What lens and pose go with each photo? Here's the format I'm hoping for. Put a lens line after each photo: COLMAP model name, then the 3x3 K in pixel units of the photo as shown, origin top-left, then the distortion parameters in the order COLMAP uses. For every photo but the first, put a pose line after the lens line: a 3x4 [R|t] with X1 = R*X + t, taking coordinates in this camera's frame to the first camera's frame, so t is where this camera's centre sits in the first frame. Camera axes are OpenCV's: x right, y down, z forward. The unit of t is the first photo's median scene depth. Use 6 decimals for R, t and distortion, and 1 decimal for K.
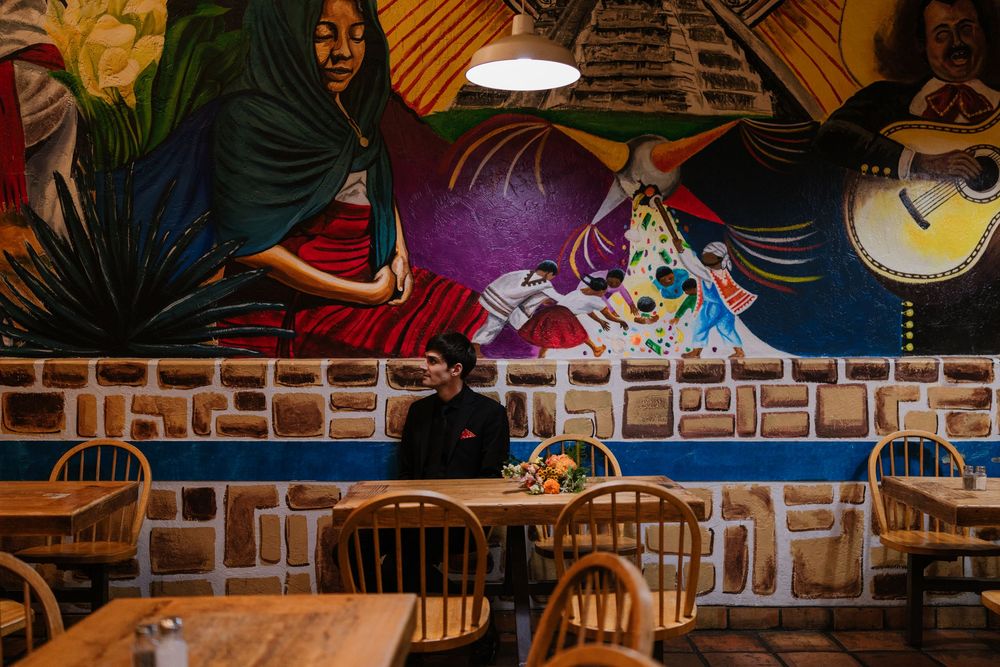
lens RADIAL K [[982.1, 0, 500.1], [0, 982.1, 336.6], [0, 0, 1]] dist [0.002678, 0.000000]
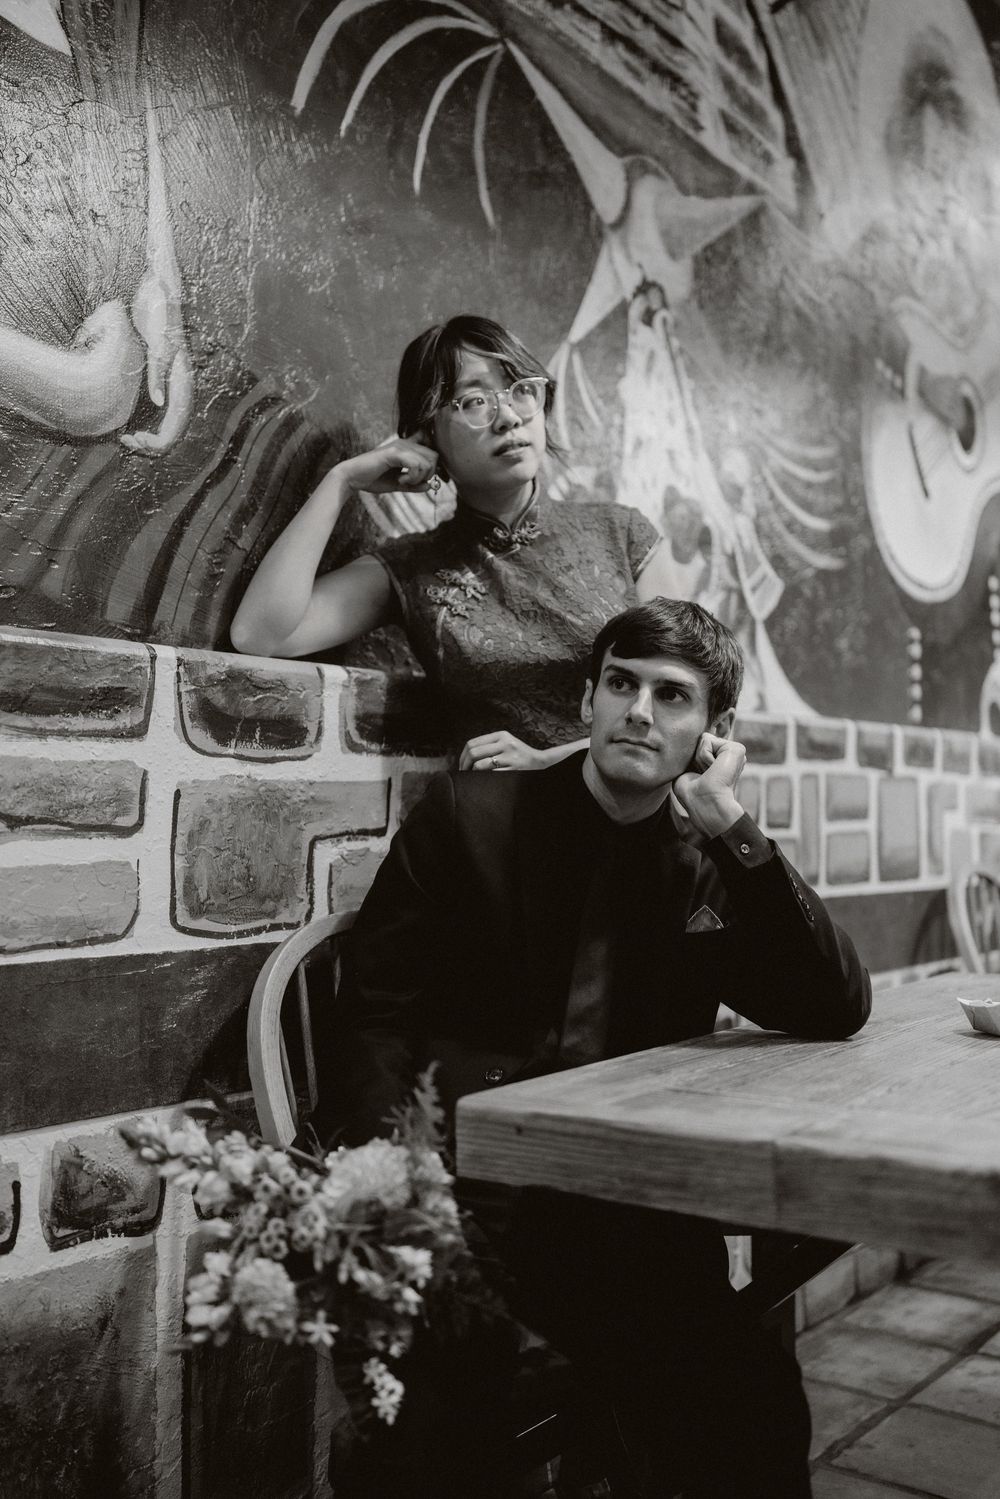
lens RADIAL K [[1472.1, 0, 507.1], [0, 1472.1, 760.9], [0, 0, 1]] dist [0.002678, 0.000000]
pose [[0.633379, 0.031296, 0.773209, -0.356049], [-0.003546, 0.999289, -0.037542, 0.068642], [-0.773834, 0.021036, 0.633040, 0.663885]]
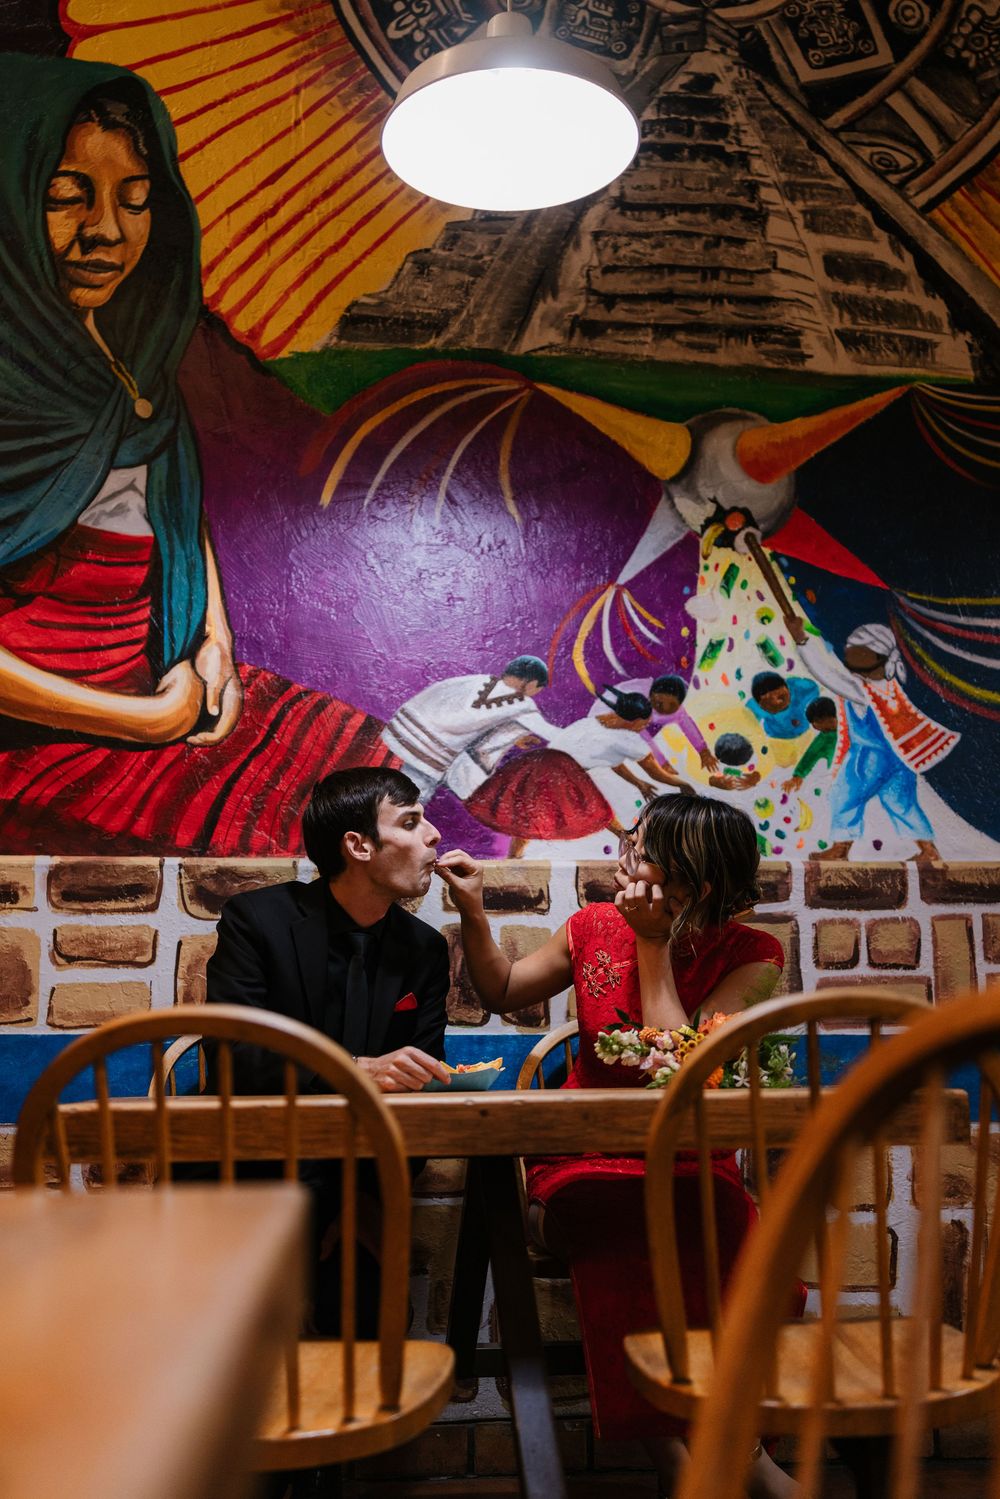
lens RADIAL K [[1599.2, 0, 461.9], [0, 1599.2, 805.5], [0, 0, 1]] dist [-0.002218, 0.000000]
pose [[0.997805, 0.008266, 0.065703, -0.033278], [0.001032, 0.990119, -0.140226, 0.102790], [-0.066213, 0.139986, 0.987937, 0.247198]]
